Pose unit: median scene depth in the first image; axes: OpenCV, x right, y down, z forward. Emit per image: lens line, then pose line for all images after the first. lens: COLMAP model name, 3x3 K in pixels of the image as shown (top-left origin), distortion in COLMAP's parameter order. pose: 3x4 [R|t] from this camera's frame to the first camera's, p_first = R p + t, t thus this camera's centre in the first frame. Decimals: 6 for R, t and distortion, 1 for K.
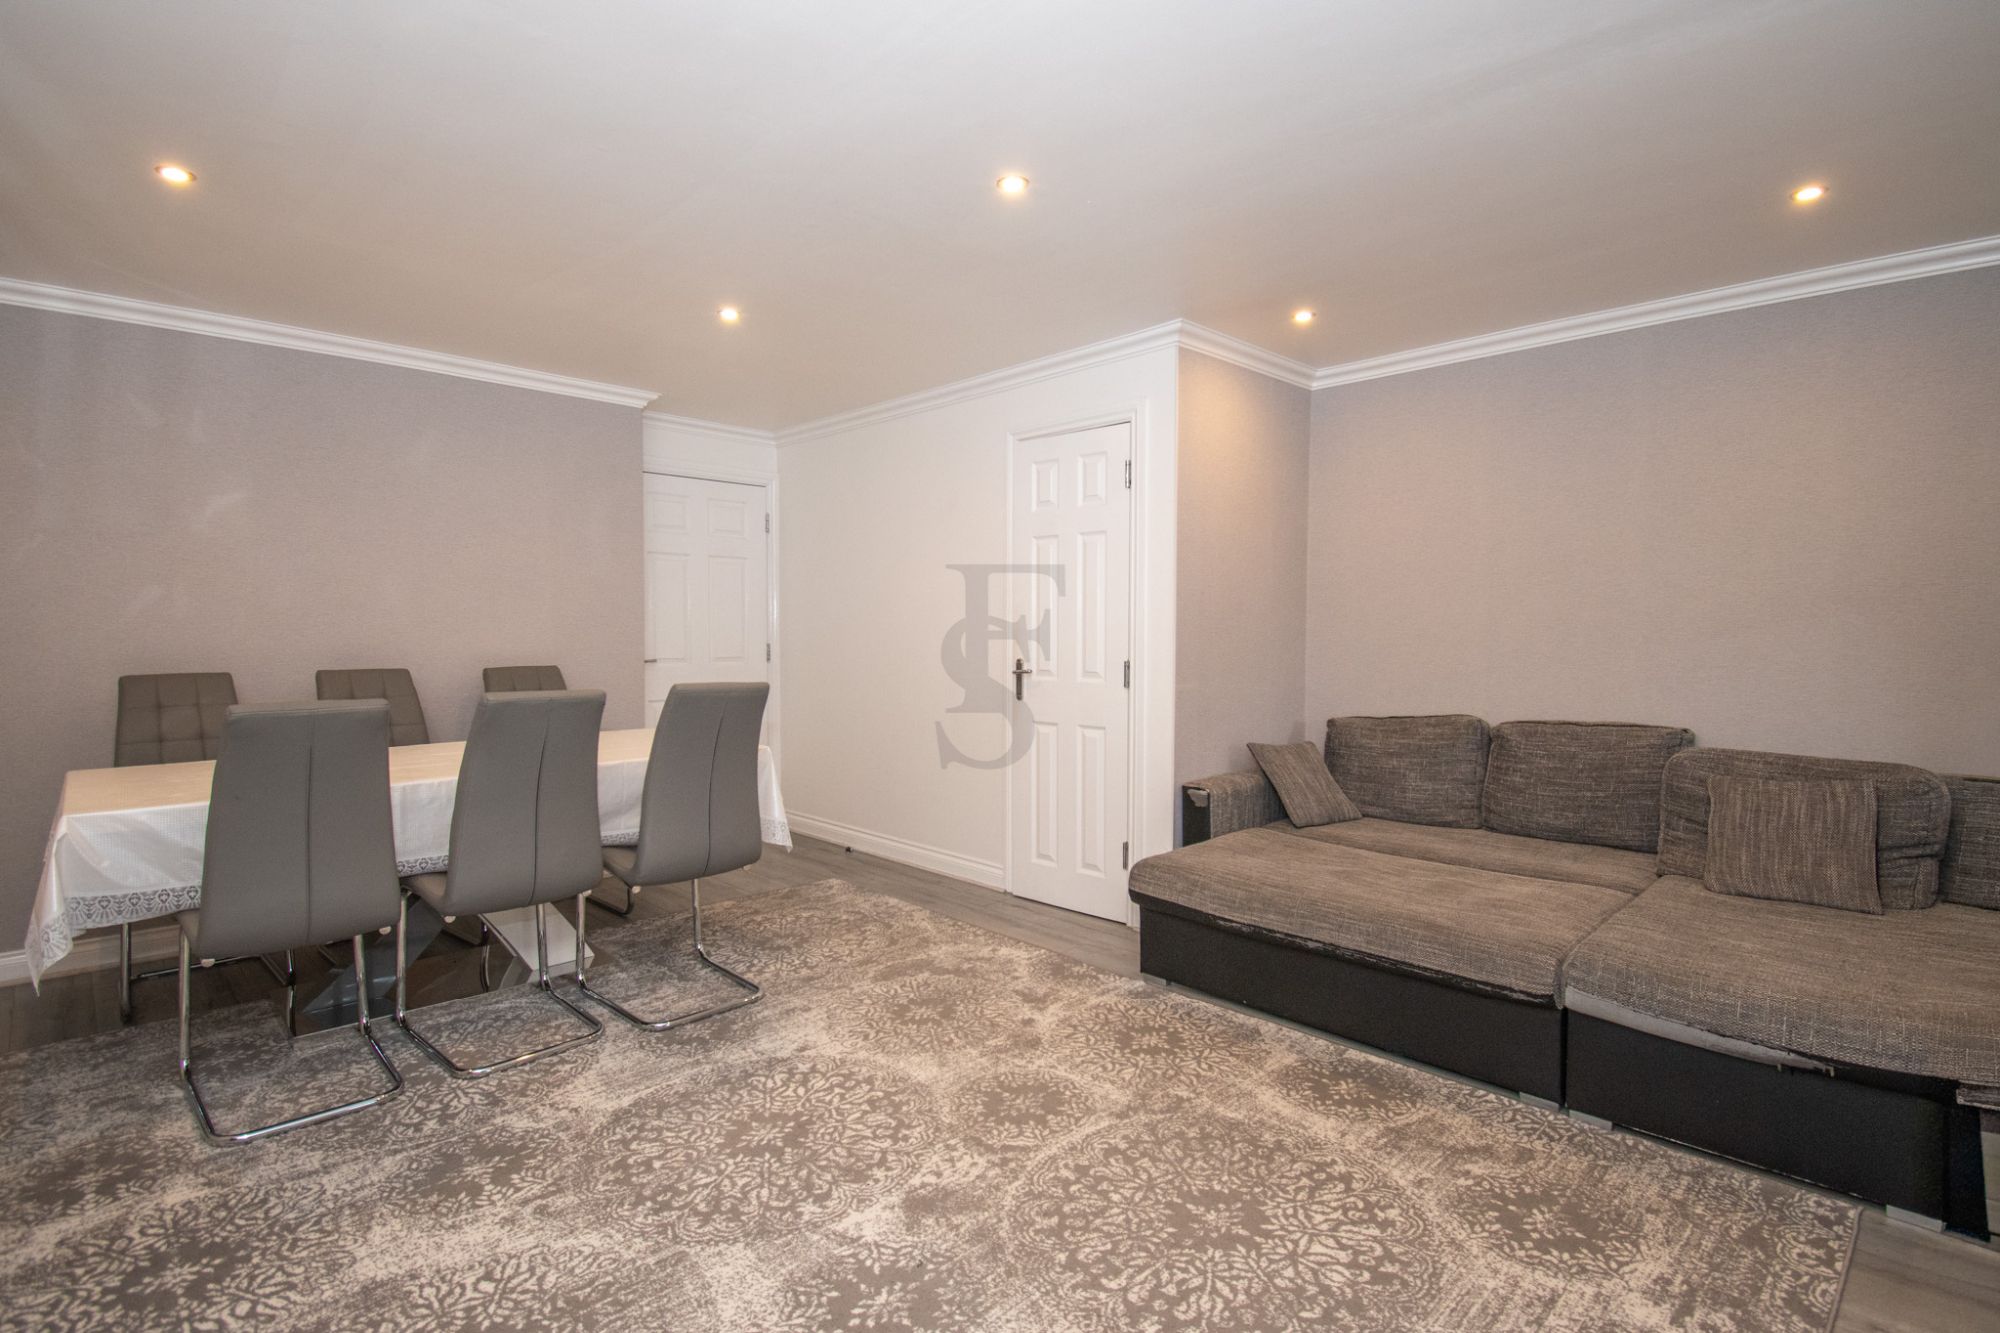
lens RADIAL K [[884.6, 0, 1014.8], [0, 884.6, 660.9], [0, 0, 1]] dist [0.016157, -0.022301]
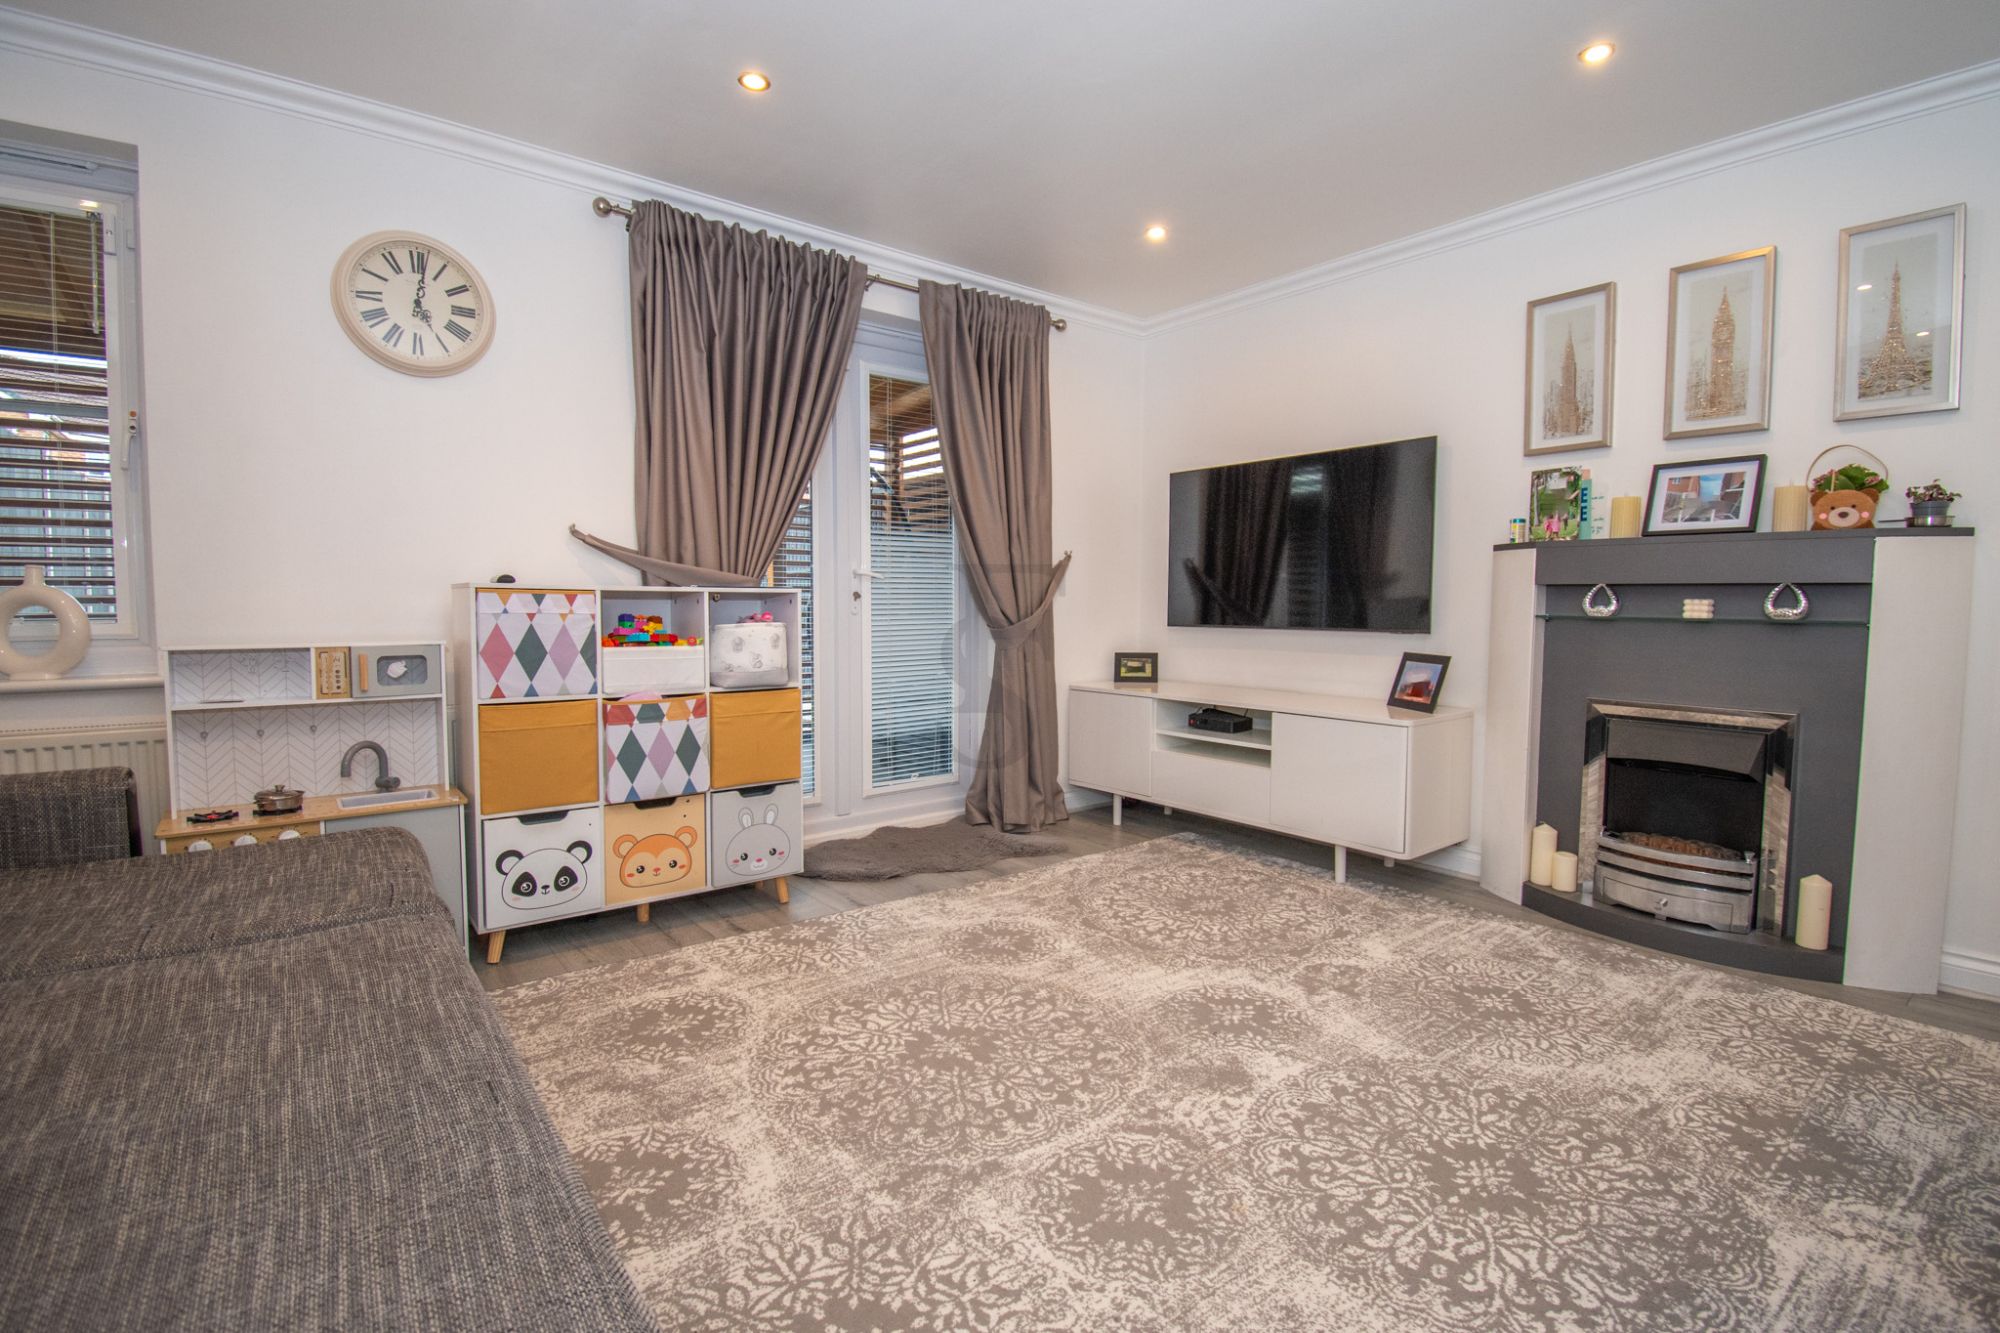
lens RADIAL K [[884.6, 0, 1014.8], [0, 884.6, 660.9], [0, 0, 1]] dist [0.016157, -0.022301]
pose [[-0.993646, -0.014062, 0.111673, 0.032175], [-0.001677, 0.993904, 0.110233, 0.030556], [-0.112542, 0.109345, -0.987612, 1.854220]]
